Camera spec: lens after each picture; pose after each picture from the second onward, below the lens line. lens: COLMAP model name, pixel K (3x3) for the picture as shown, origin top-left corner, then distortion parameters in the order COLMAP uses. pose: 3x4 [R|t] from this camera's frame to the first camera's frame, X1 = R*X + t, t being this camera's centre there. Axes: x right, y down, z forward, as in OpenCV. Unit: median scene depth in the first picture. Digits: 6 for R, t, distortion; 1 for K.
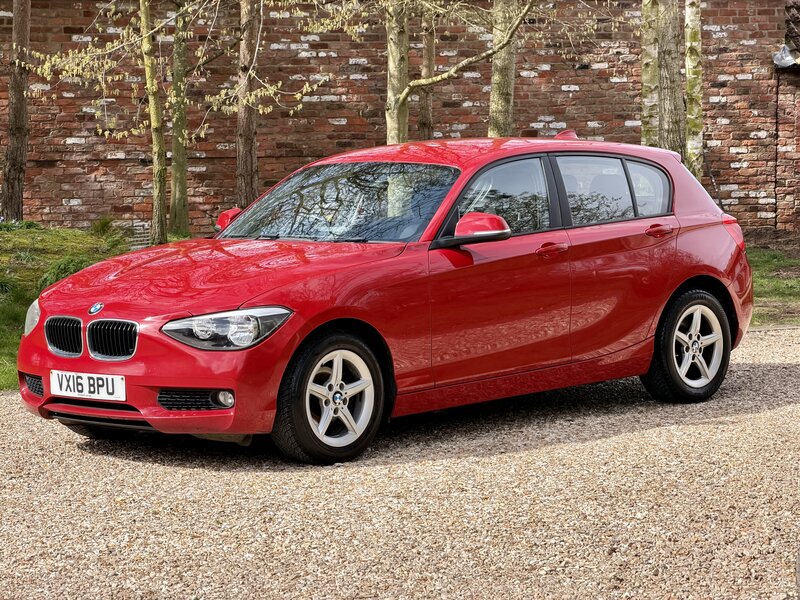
lens RADIAL K [[2328.5, 0, 400.0], [0, 2328.5, 300.0], [0, 0, 1]] dist [0.082805, 0.785307]
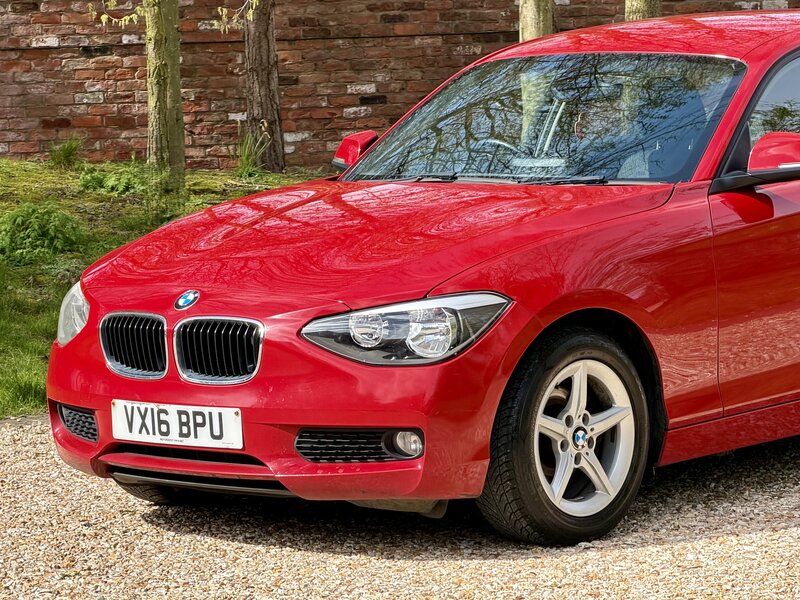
lens RADIAL K [[3474.2, 0, 400.0], [0, 3474.2, 300.0], [0, 0, 1]] dist [0.139762, -0.276565]
pose [[0.999838, -0.017313, 0.004910, -0.078571], [0.017233, 0.999726, 0.015831, -0.010015], [-0.005183, -0.015743, 0.999863, 0.075990]]
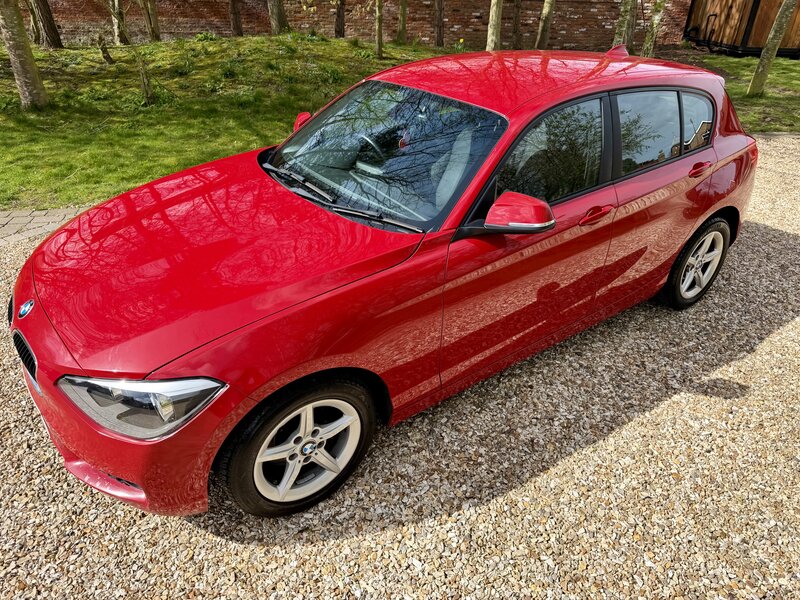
lens RADIAL K [[571.7, 0, 398.8], [0, 571.7, 295.1], [0, 0, 1]] dist [0.005601, -0.005975]
pose [[0.982417, 0.125180, -0.138517, 0.025650], [-0.054539, 0.901978, 0.428323, -0.094523], [0.178556, -0.413237, 0.892946, 0.848035]]
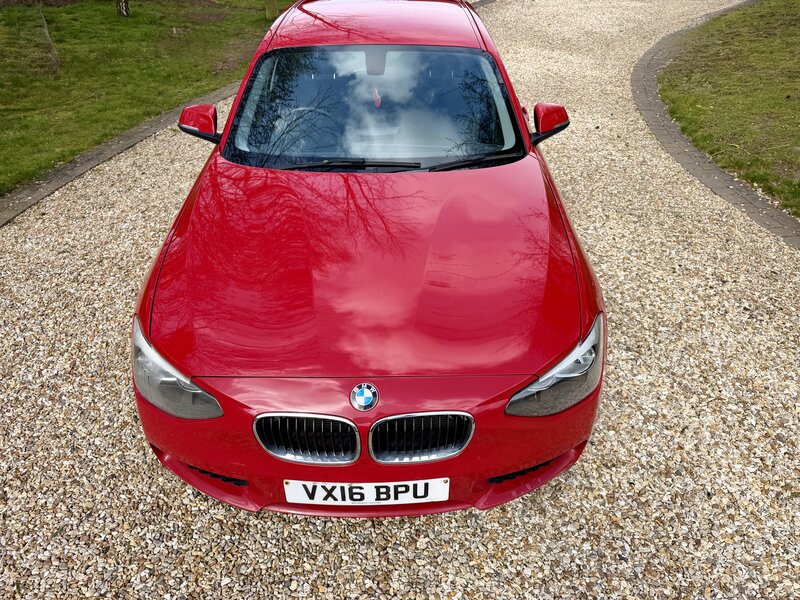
lens RADIAL K [[566.5, 0, 402.6], [0, 566.5, 302.8], [0, 0, 1]] dist [0.008679, -0.007879]
pose [[0.725776, -0.378463, 0.574470, -0.203369], [0.041870, 0.857822, 0.512238, -0.098958], [-0.686656, -0.347717, 0.638433, 0.904802]]
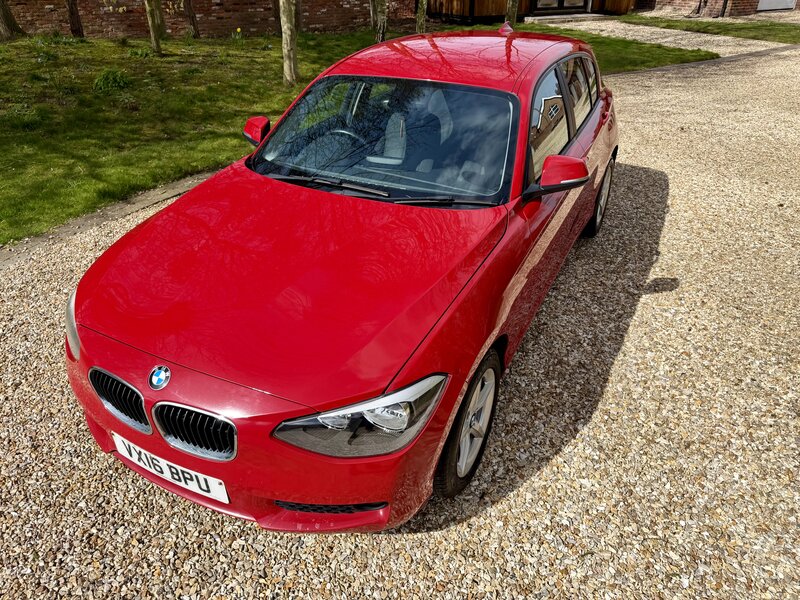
lens RADIAL K [[566.5, 0, 402.6], [0, 566.5, 302.8], [0, 0, 1]] dist [0.008679, -0.007879]
pose [[0.959324, -0.135106, 0.247878, -0.099321], [0.008352, 0.891244, 0.453447, -0.094598], [-0.282183, -0.432933, 0.856120, 0.843995]]
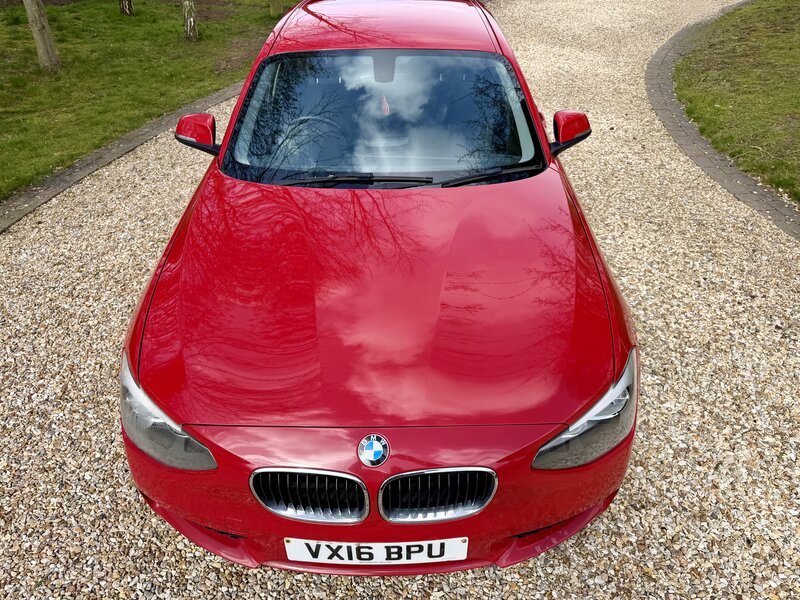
lens RADIAL K [[566.5, 0, 400.0], [0, 566.5, 300.0], [0, 0, 1]] dist [0.002700, -0.001808]
pose [[0.733637, -0.380212, 0.563220, -0.190788], [0.048108, 0.855803, 0.515060, -0.100460], [-0.677837, -0.350772, 0.646139, 0.921394]]
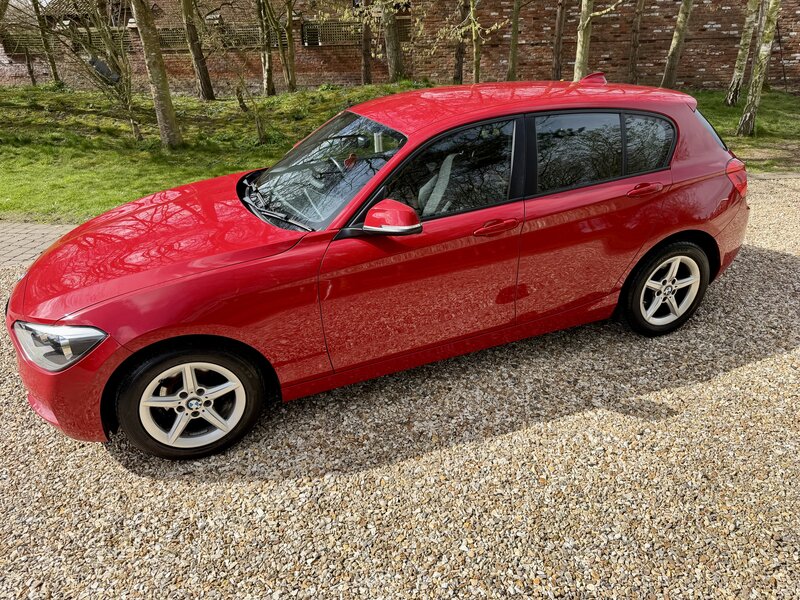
lens RADIAL K [[560.6, 0, 400.0], [0, 560.6, 300.0], [0, 0, 1]] dist [0.033912, -0.042027]
pose [[0.905223, 0.174101, -0.387634, 0.137461], [-0.014673, 0.924478, 0.380953, -0.091170], [0.424683, -0.339159, 0.839413, 0.851105]]
